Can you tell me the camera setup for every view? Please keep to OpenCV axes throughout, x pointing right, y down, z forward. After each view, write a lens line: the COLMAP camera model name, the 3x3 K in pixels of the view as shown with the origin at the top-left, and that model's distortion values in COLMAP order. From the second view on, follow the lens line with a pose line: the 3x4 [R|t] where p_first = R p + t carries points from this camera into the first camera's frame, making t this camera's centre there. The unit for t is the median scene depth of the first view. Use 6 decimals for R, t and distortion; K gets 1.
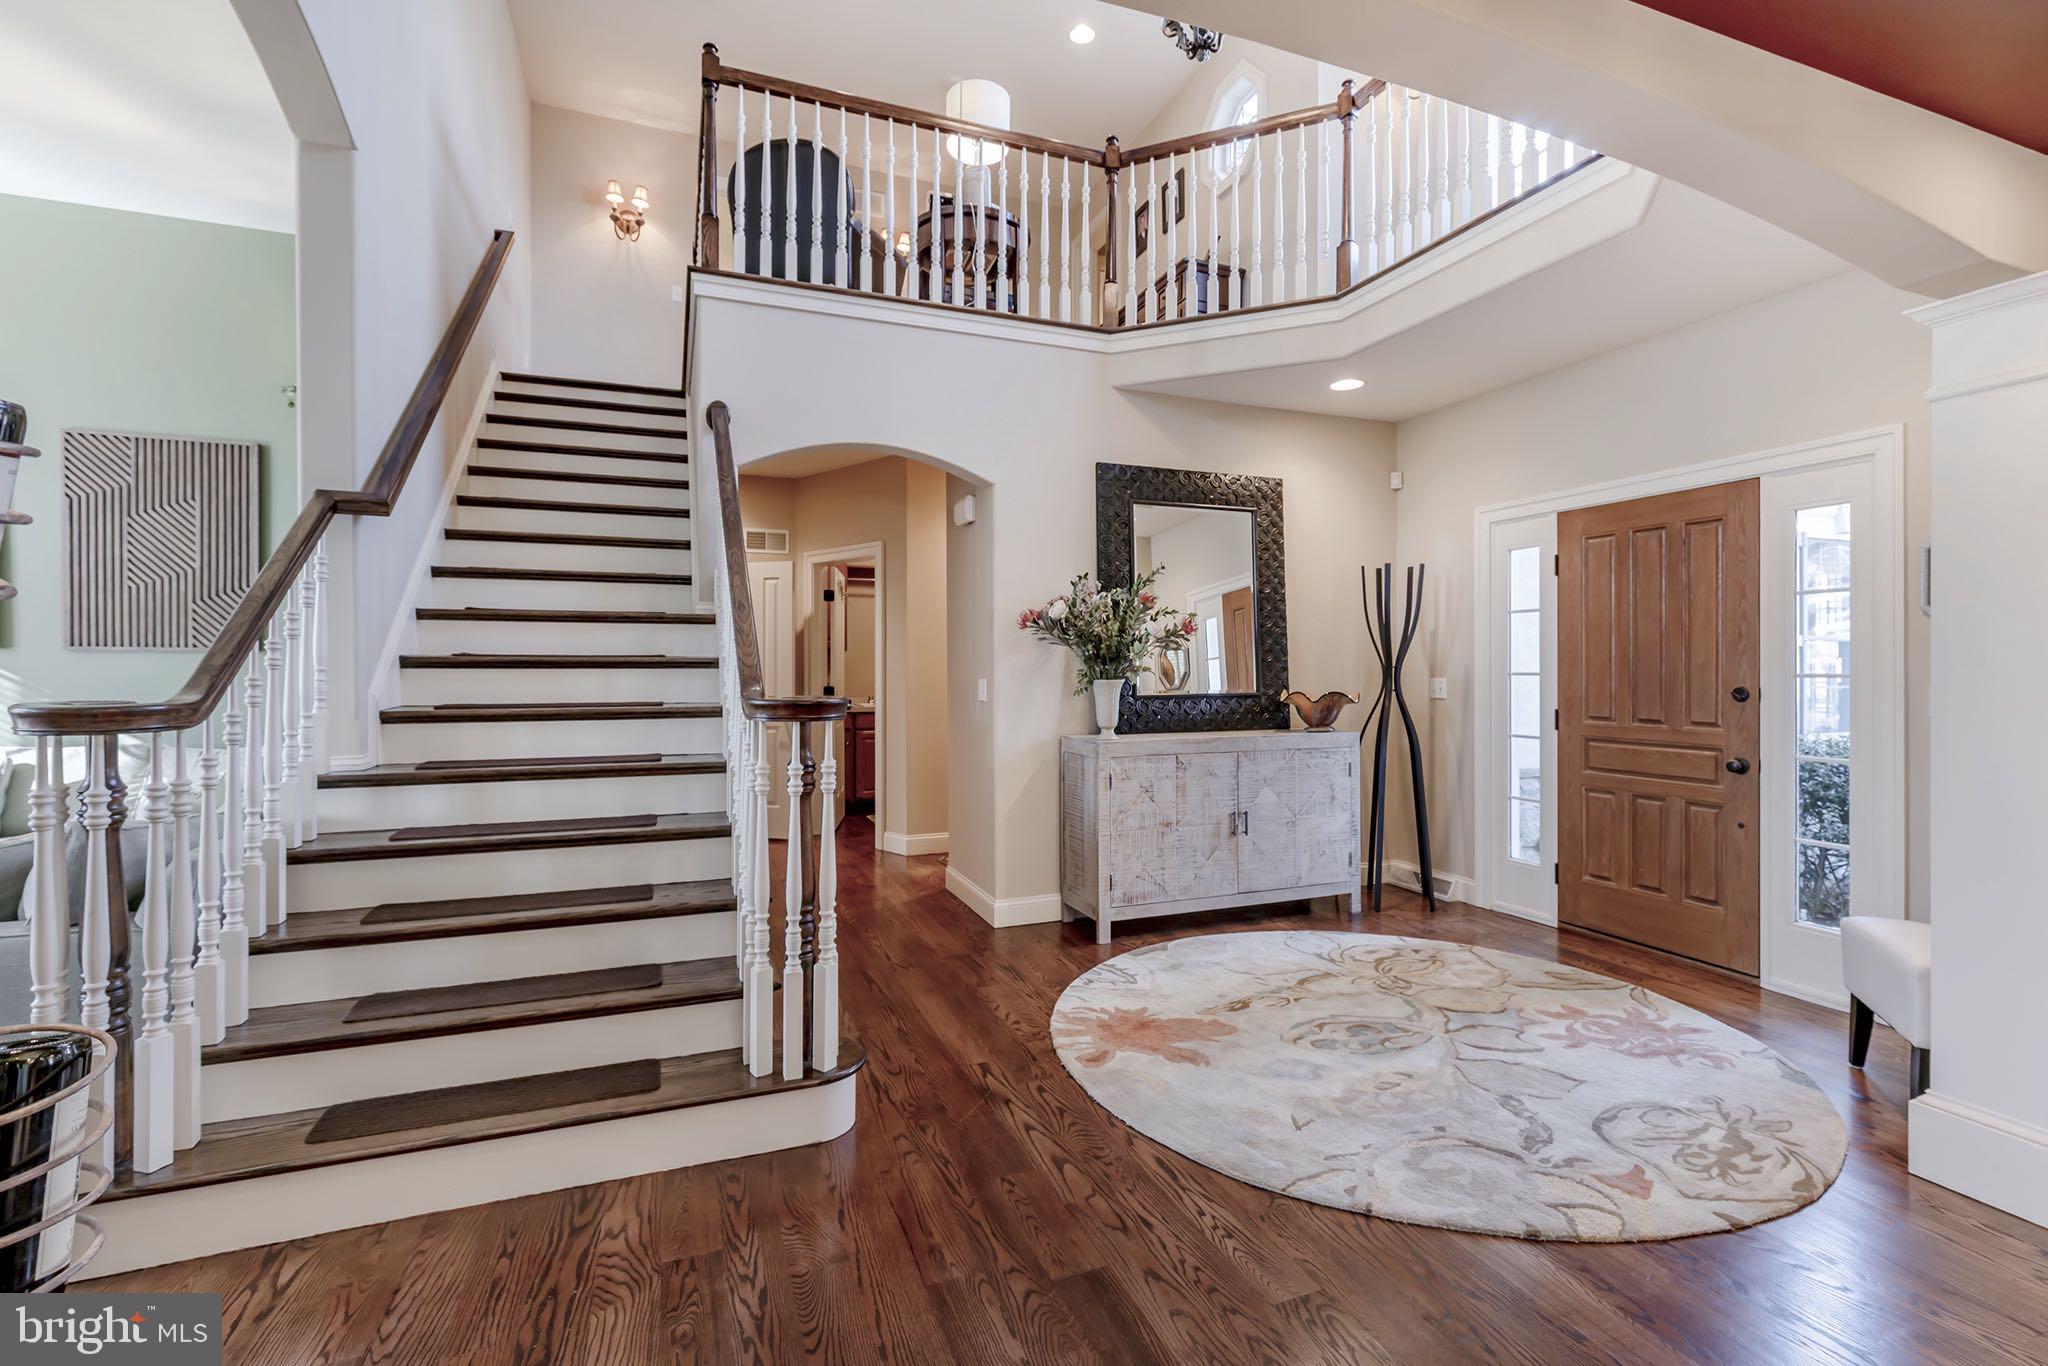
lens RADIAL K [[937.2, 0, 1033.7], [0, 937.2, 670.1], [0, 0, 1]] dist [-0.002840, -0.000773]
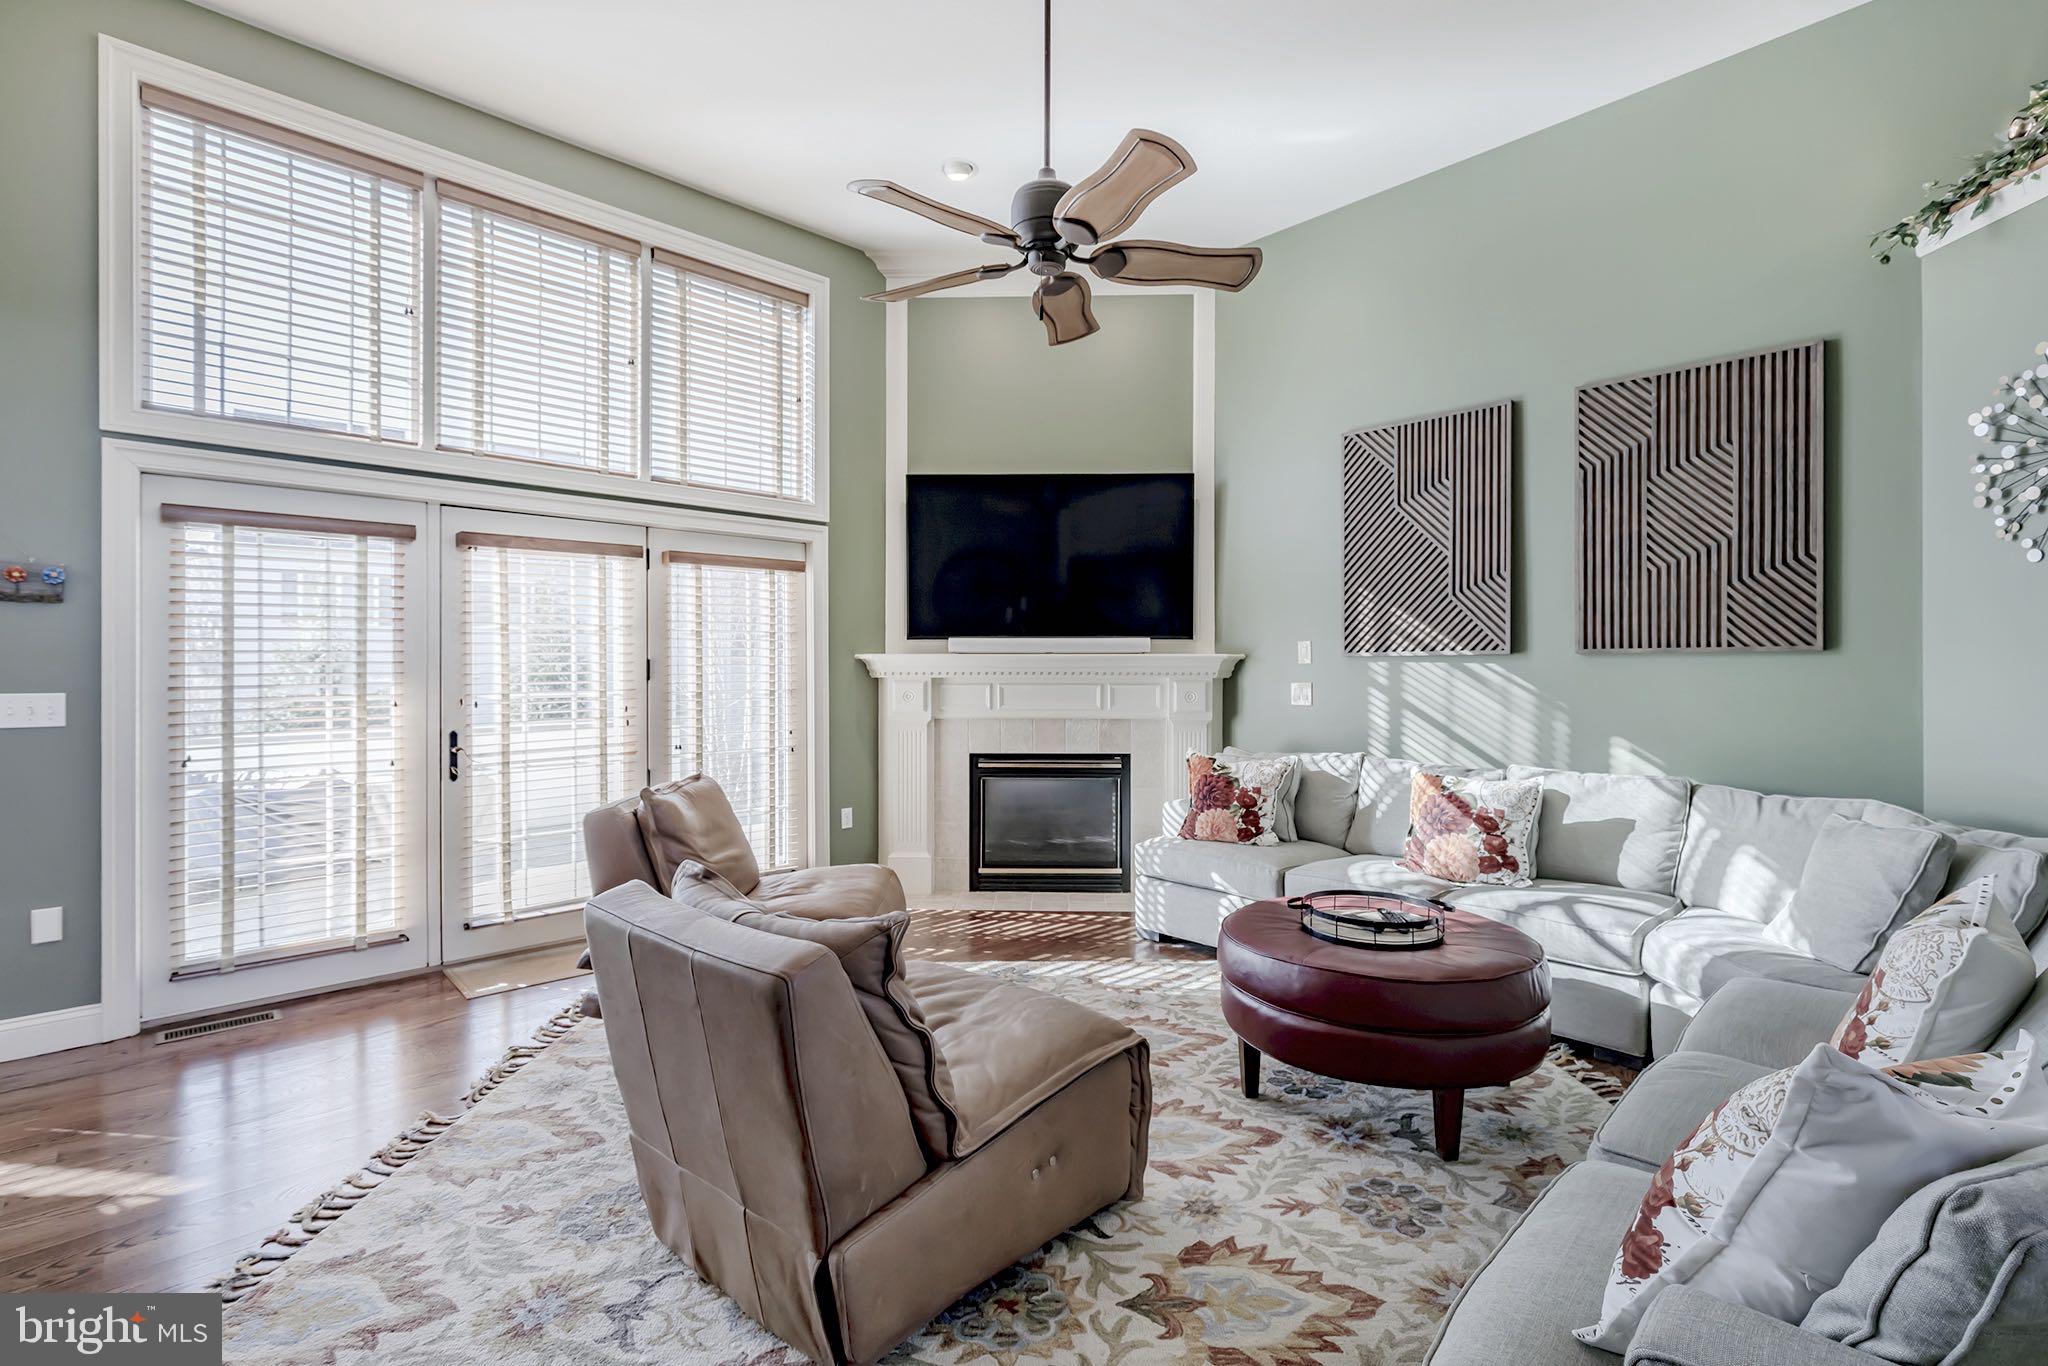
lens RADIAL K [[926.0, 0, 1043.3], [0, 926.0, 669.3], [0, 0, 1]] dist [-0.002898, -0.000728]
pose [[0.382971, -0.004402, -0.923750, -0.555788], [-0.002566, 0.999980, -0.005829, -0.001042], [0.923757, 0.004603, 0.382952, 0.295322]]
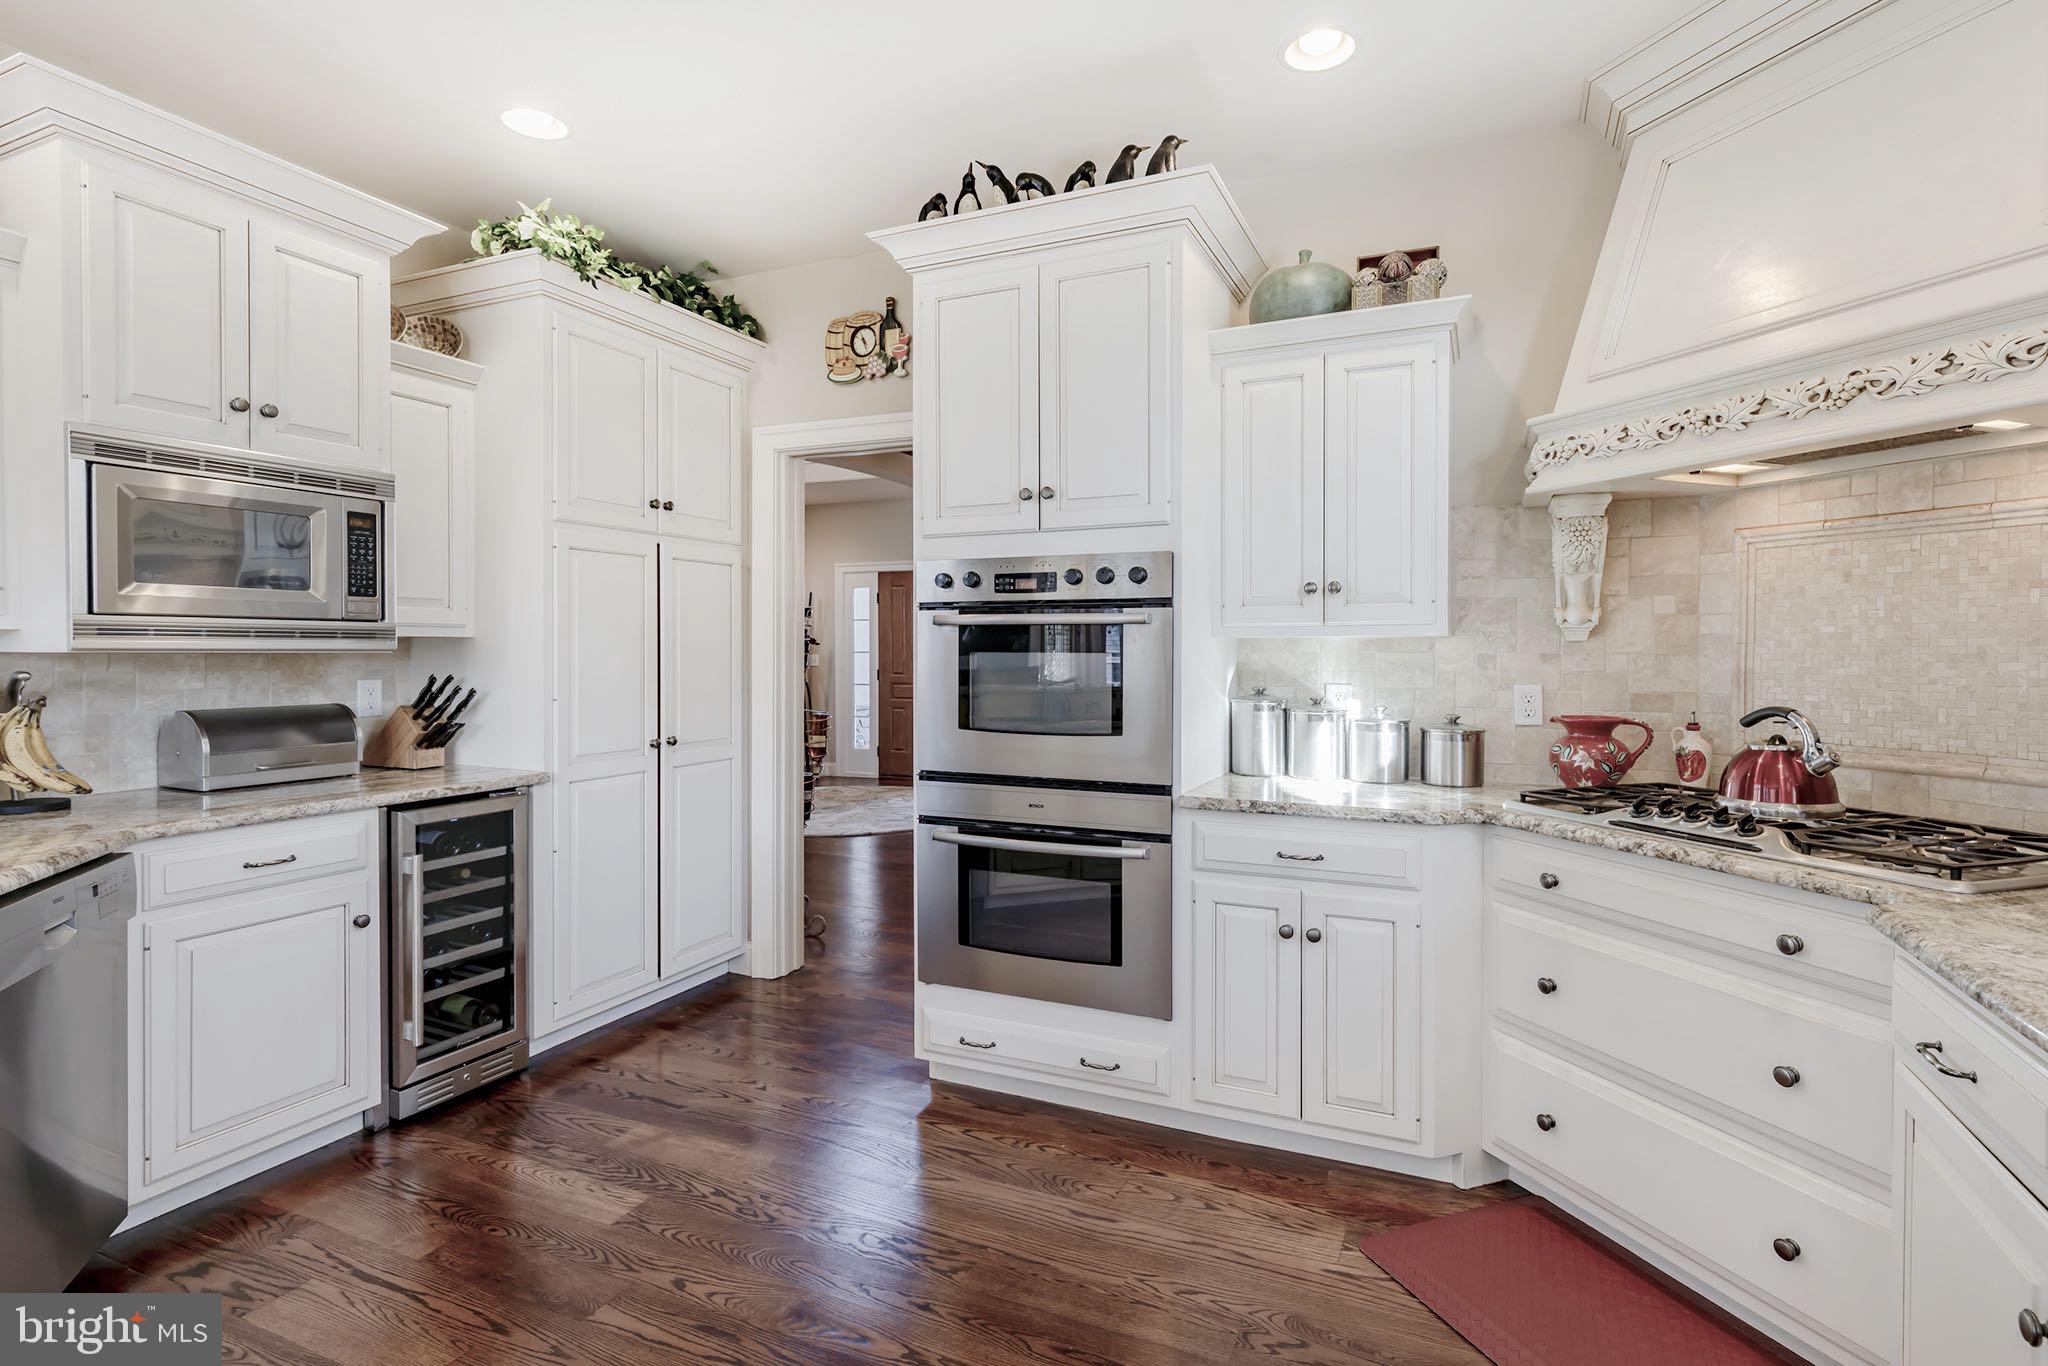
lens RADIAL K [[991.2, 0, 1046.9], [0, 991.2, 663.7], [0, 0, 1]] dist [0.003545, 0.000207]
pose [[0.715655, -0.008819, 0.698398, -0.744339], [0.002159, 0.999943, 0.010414, 0.009000], [-0.698450, -0.005945, 0.715634, -0.861927]]
